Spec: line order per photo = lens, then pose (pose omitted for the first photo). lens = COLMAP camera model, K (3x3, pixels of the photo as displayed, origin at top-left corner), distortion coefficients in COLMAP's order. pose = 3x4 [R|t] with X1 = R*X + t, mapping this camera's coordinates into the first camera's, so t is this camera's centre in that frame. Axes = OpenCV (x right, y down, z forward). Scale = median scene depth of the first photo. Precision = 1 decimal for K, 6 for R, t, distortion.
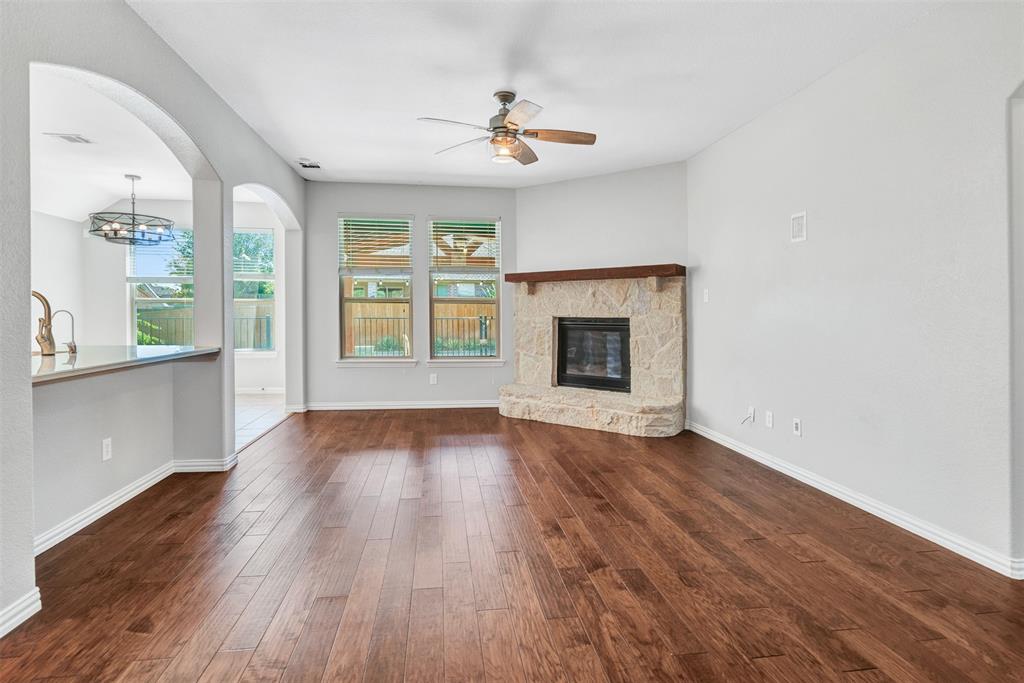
lens RADIAL K [[521.9, 0, 502.8], [0, 521.9, 321.7], [0, 0, 1]] dist [-0.010655, 0.001024]
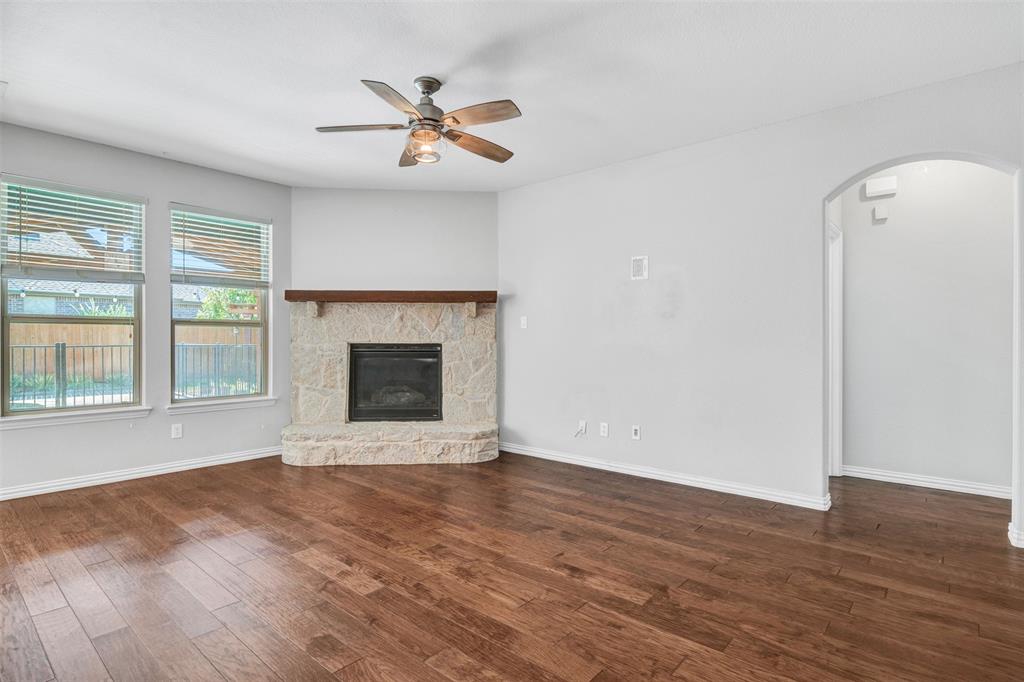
lens RADIAL K [[521.9, 0, 512.3], [0, 521.9, 342.3], [0, 0, 1]] dist [-0.010655, 0.001024]
pose [[0.750213, -0.005796, 0.661171, -0.315307], [0.011386, 0.999927, -0.004153, -0.004381], [-0.661098, 0.010644, 0.750224, 0.192367]]
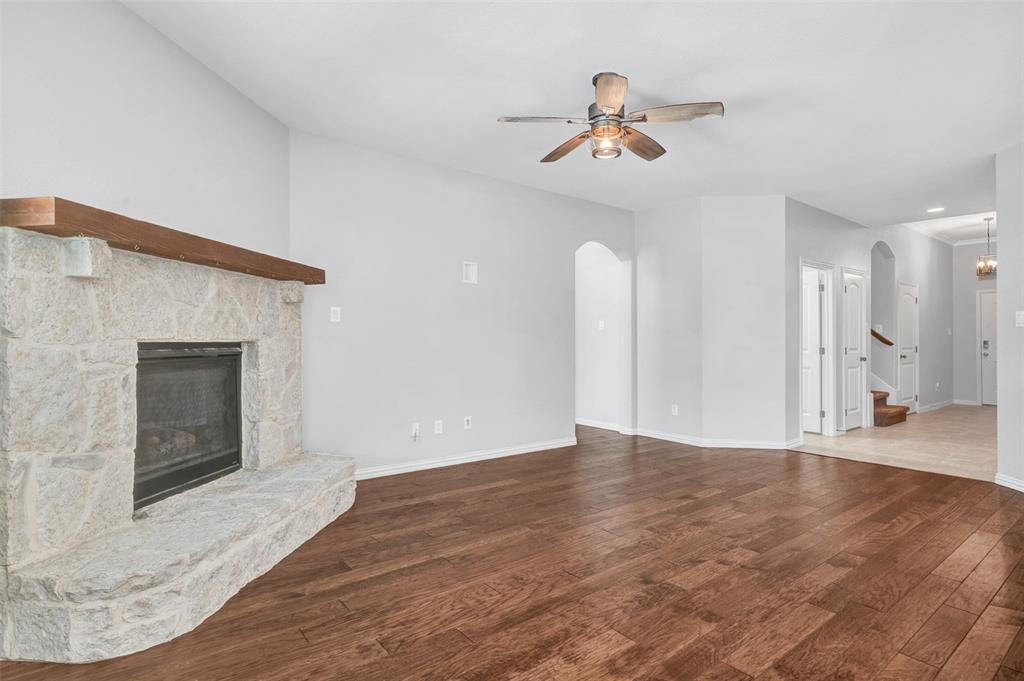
lens RADIAL K [[521.9, 0, 507.8], [0, 521.9, 342.7], [0, 0, 1]] dist [-0.010655, 0.001024]
pose [[-0.511155, -0.014535, 0.859366, -0.444014], [-0.001567, 0.999871, 0.015979, -0.017906], [-0.859487, 0.006821, -0.511112, 1.110700]]
